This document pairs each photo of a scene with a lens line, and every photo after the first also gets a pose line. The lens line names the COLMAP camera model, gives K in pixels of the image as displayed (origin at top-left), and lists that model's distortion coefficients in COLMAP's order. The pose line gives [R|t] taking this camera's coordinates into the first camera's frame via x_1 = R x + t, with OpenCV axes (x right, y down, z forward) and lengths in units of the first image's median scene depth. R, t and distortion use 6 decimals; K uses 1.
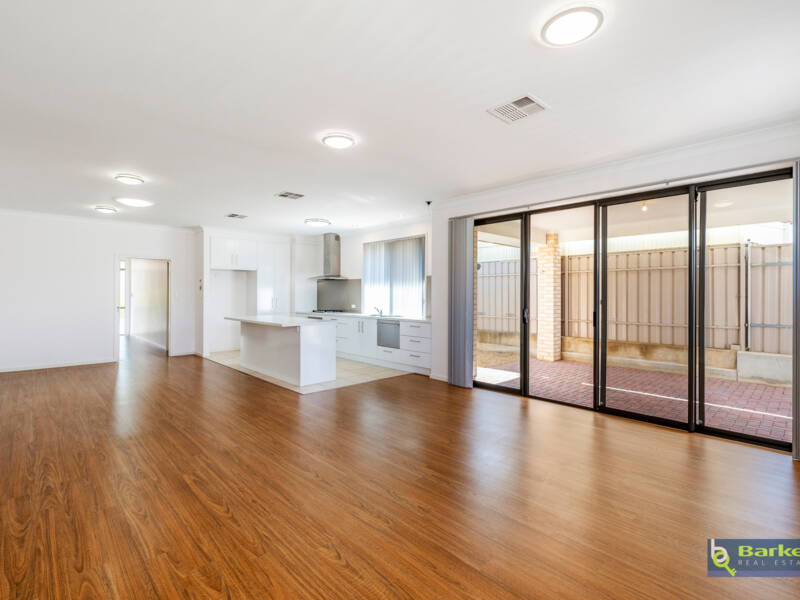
lens RADIAL K [[387.4, 0, 401.3], [0, 387.4, 299.5], [0, 0, 1]] dist [-0.000429, 0.001954]
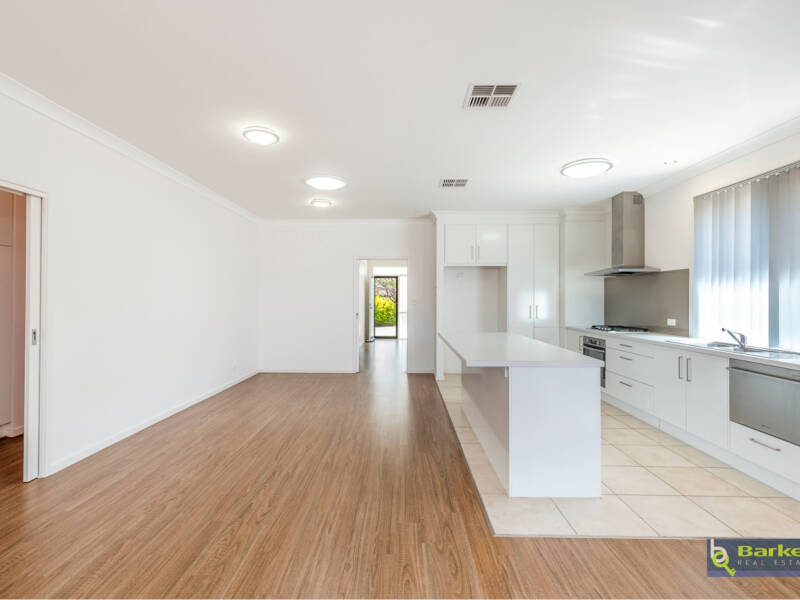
lens RADIAL K [[387.4, 0, 395.7], [0, 387.4, 298.1], [0, 0, 1]] dist [-0.000429, 0.001954]
pose [[0.707205, -0.004092, -0.706997, -0.017101], [-0.007879, 0.999876, -0.013668, -0.004977], [0.706965, 0.015237, 0.707085, 0.371492]]
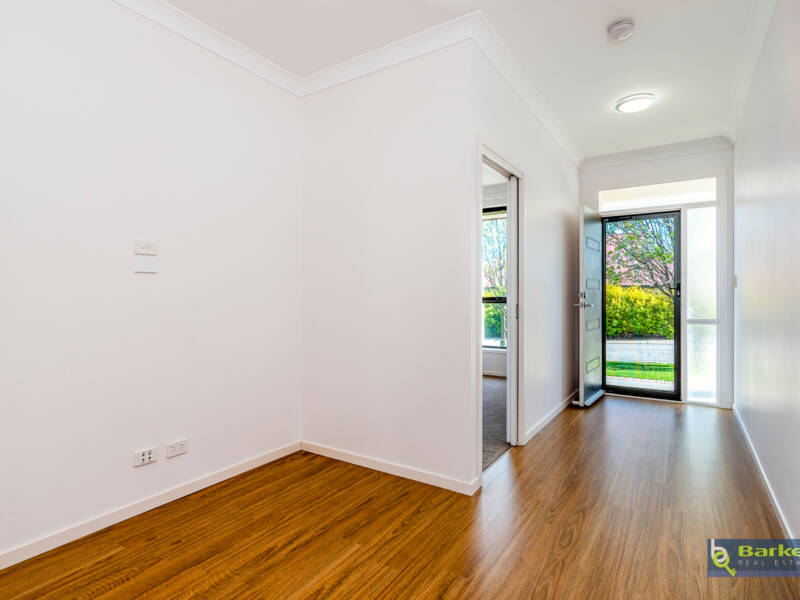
lens RADIAL K [[424.0, 0, 387.4], [0, 424.0, 285.1], [0, 0, 1]] dist [0.006797, 0.001738]
pose [[0.196225, -0.023783, -0.980270, -0.591095], [-0.014891, 0.999518, -0.027231, 0.003684], [0.980446, 0.019940, 0.195777, 0.943078]]
